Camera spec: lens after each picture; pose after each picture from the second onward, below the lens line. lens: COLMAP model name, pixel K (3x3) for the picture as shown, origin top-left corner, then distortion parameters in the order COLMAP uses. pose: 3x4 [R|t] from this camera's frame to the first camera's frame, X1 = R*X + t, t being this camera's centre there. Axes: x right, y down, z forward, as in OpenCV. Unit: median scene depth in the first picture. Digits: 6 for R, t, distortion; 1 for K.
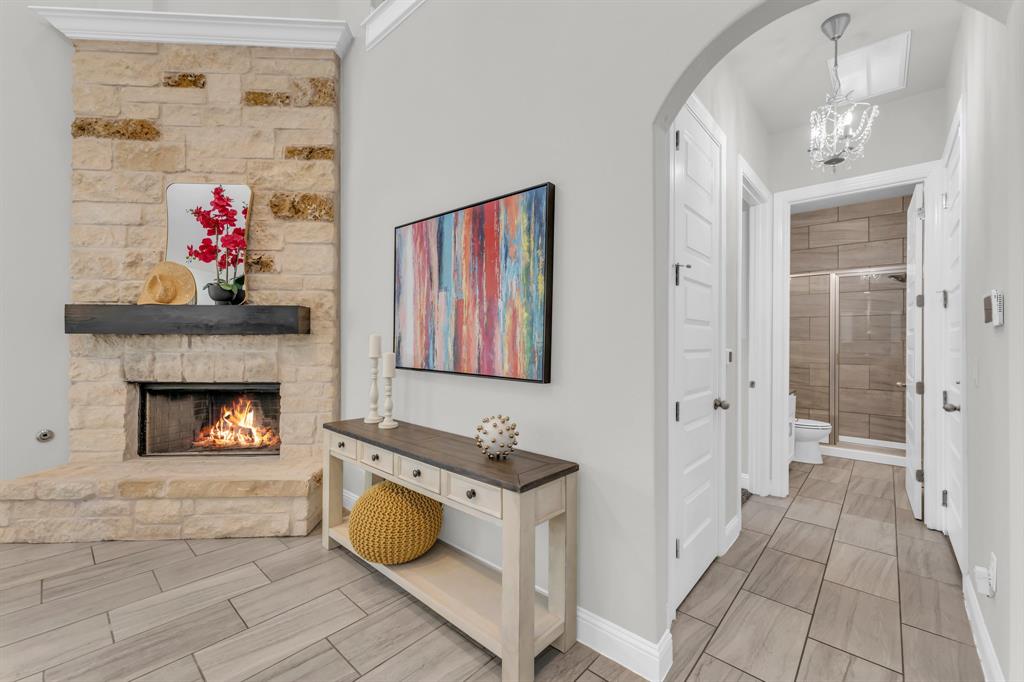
lens RADIAL K [[416.4, 0, 510.3], [0, 416.4, 340.7], [0, 0, 1]] dist [0.001881, 0.000174]
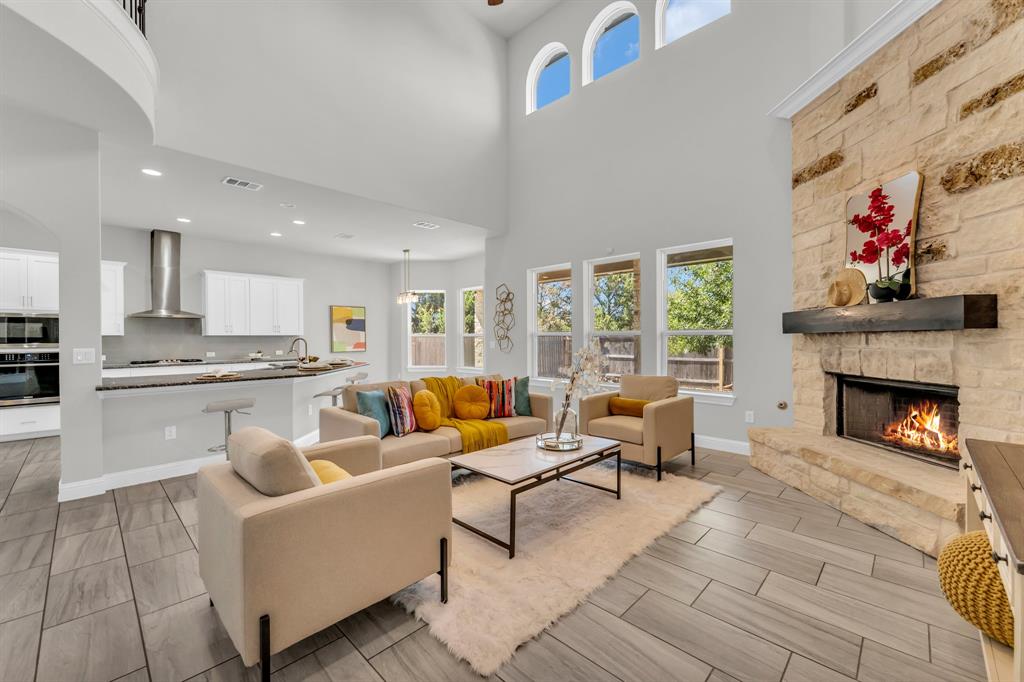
lens RADIAL K [[416.4, 0, 510.2], [0, 416.4, 340.7], [0, 0, 1]] dist [0.001881, 0.000174]
pose [[-0.036591, -0.001428, -0.999329, 0.341724], [0.013473, 0.999907, -0.001922, -0.003115], [0.999240, -0.013534, -0.036568, 0.119129]]
